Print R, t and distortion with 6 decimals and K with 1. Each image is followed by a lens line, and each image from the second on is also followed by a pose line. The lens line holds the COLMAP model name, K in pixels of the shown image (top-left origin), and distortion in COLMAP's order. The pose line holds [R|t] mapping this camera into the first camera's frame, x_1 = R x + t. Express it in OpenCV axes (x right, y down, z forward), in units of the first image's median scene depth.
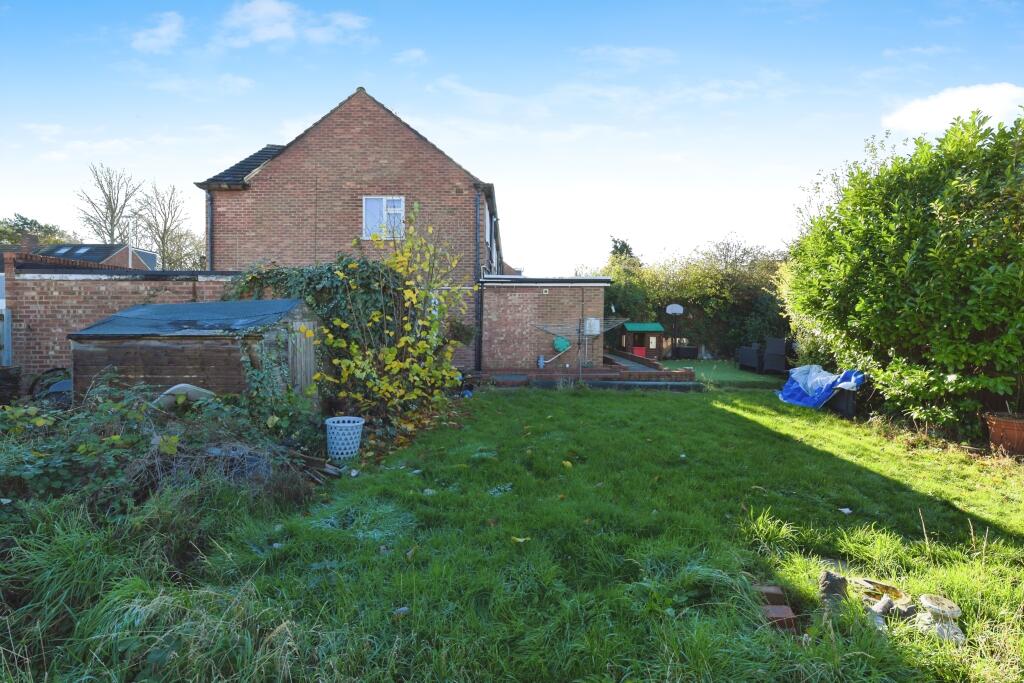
lens RADIAL K [[429.5, 0, 515.0], [0, 429.5, 336.3], [0, 0, 1]] dist [-0.018632, -0.000920]
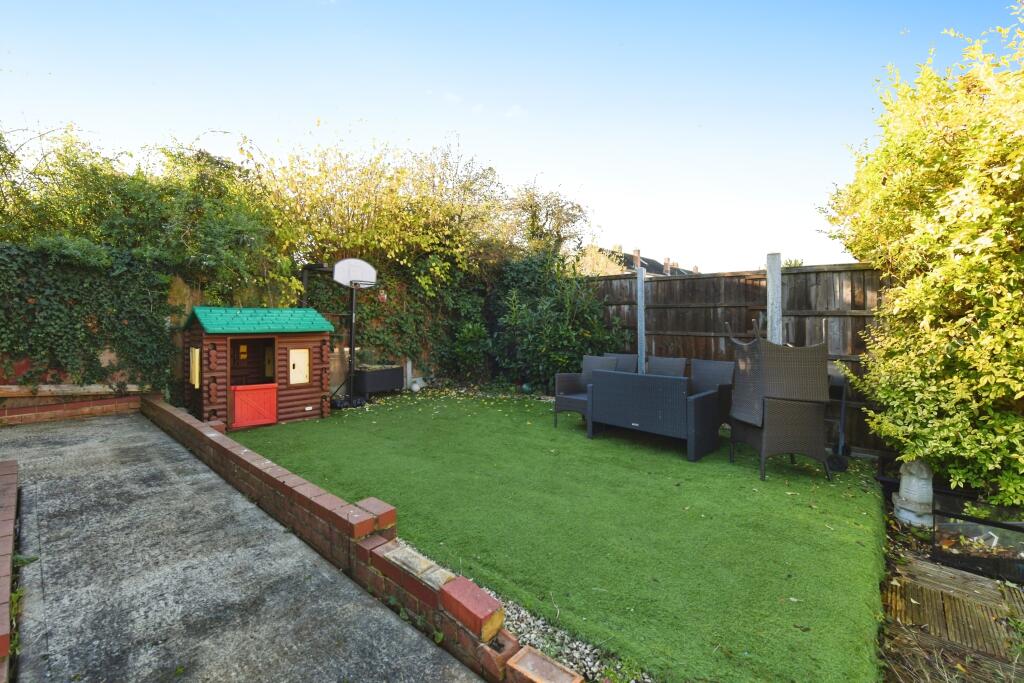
lens RADIAL K [[429.5, 0, 517.6], [0, 429.5, 332.5], [0, 0, 1]] dist [-0.018632, -0.000920]
pose [[0.670615, -0.025407, 0.741371, 0.185366], [0.033356, 0.999435, 0.004079, -0.007134], [-0.741056, 0.021994, 0.671083, 0.634231]]
